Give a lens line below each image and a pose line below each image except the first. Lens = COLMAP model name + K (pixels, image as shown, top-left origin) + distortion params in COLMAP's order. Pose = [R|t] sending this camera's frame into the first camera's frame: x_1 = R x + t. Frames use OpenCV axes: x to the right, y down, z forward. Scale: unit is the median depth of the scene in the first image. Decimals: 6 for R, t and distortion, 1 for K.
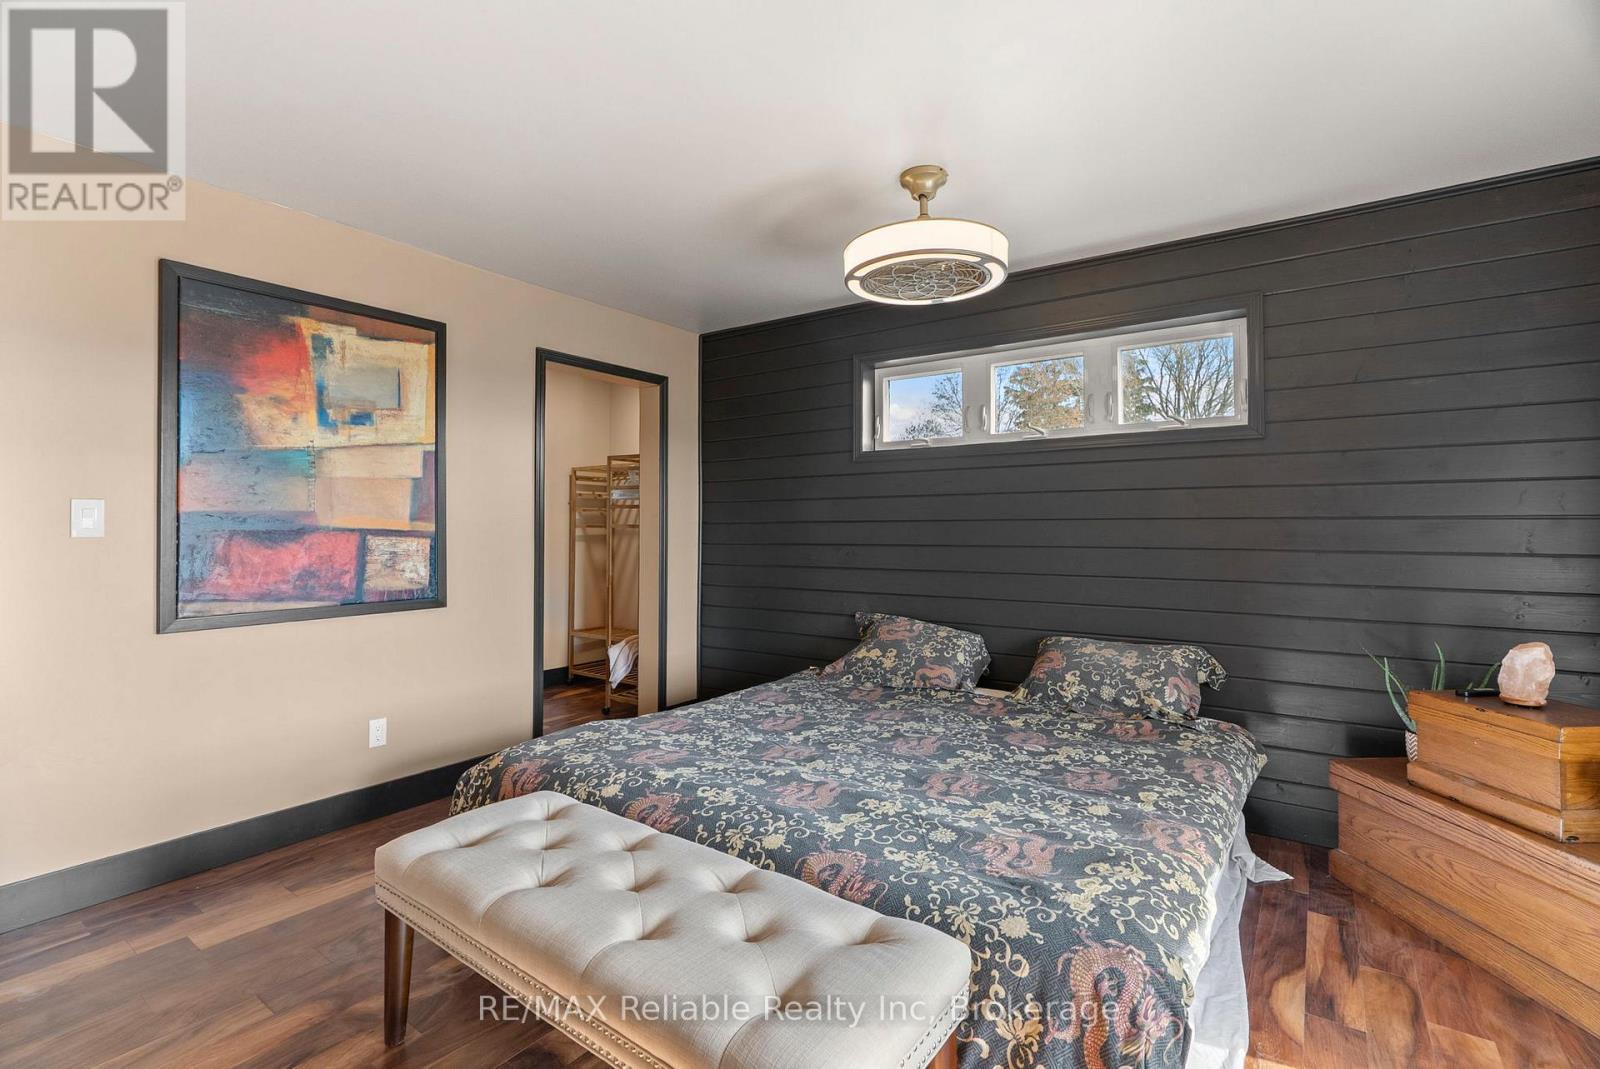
lens RADIAL K [[721.0, 0, 777.8], [0, 721.0, 537.5], [0, 0, 1]] dist [-0.001937, 0.000143]
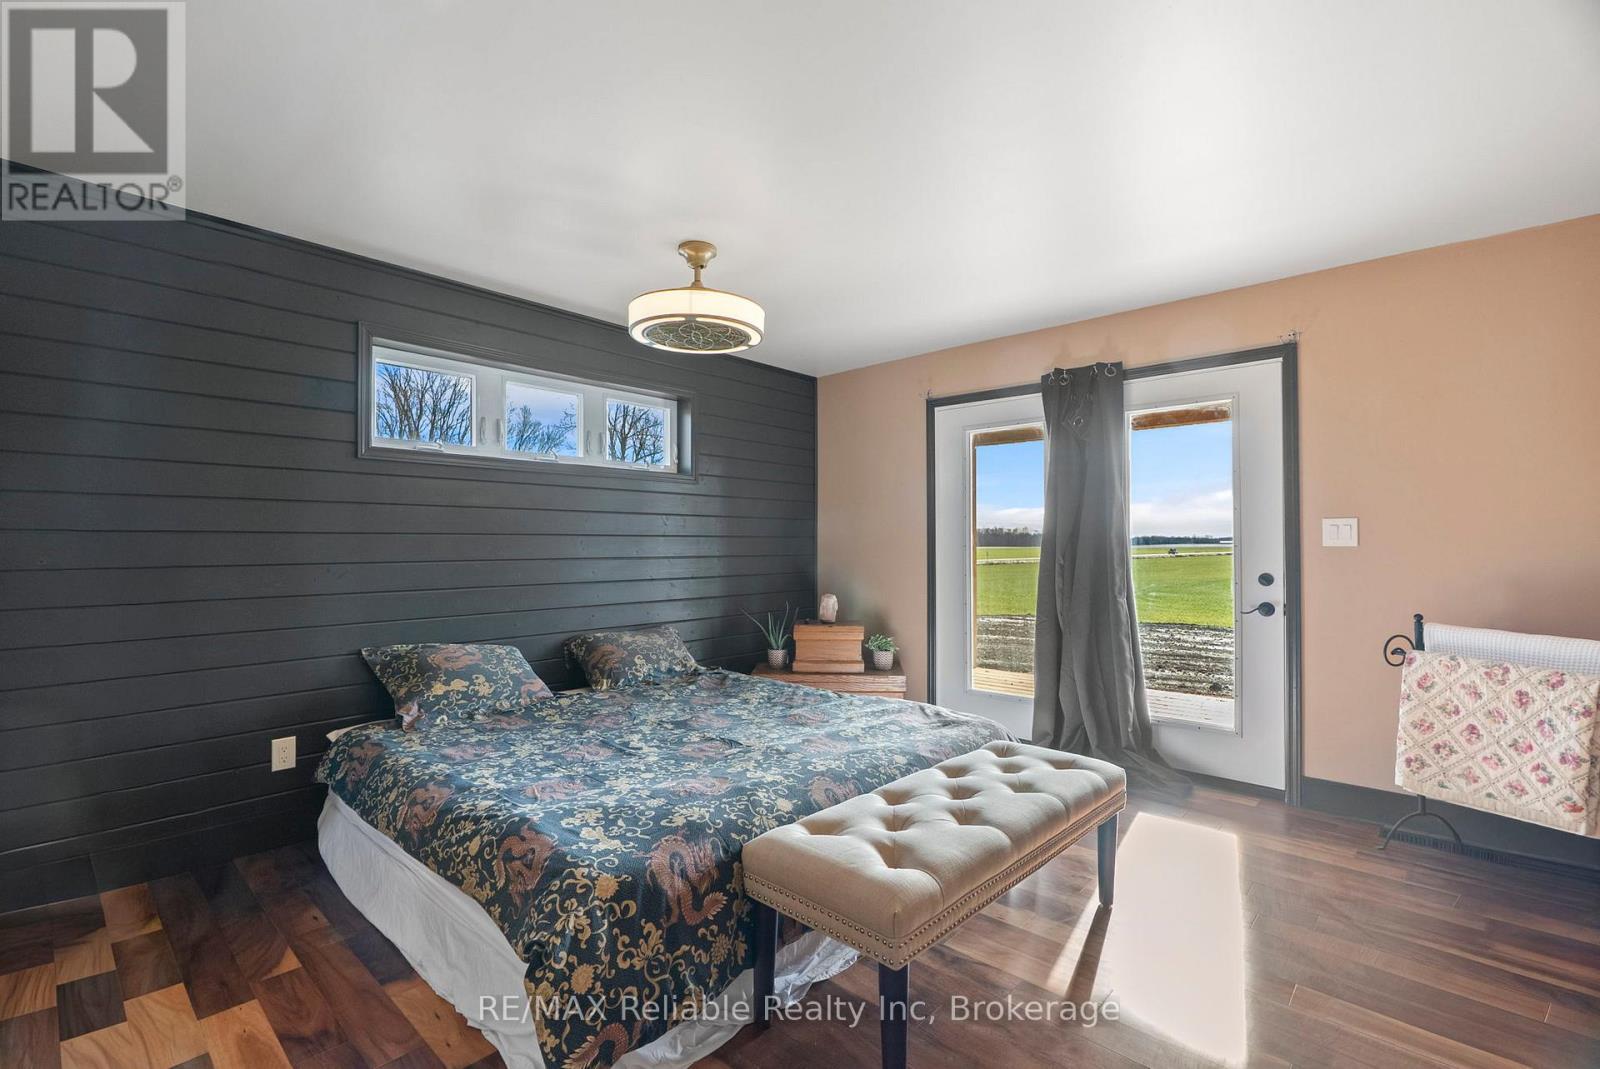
lens RADIAL K [[725.7, 0, 793.9], [0, 725.7, 549.2], [0, 0, 1]] dist [-0.003410, -0.000051]
pose [[0.120004, -0.008111, 0.992740, -0.943624], [0.013615, 0.999886, 0.006524, -0.005336], [-0.992680, 0.012733, 0.120101, 0.667958]]
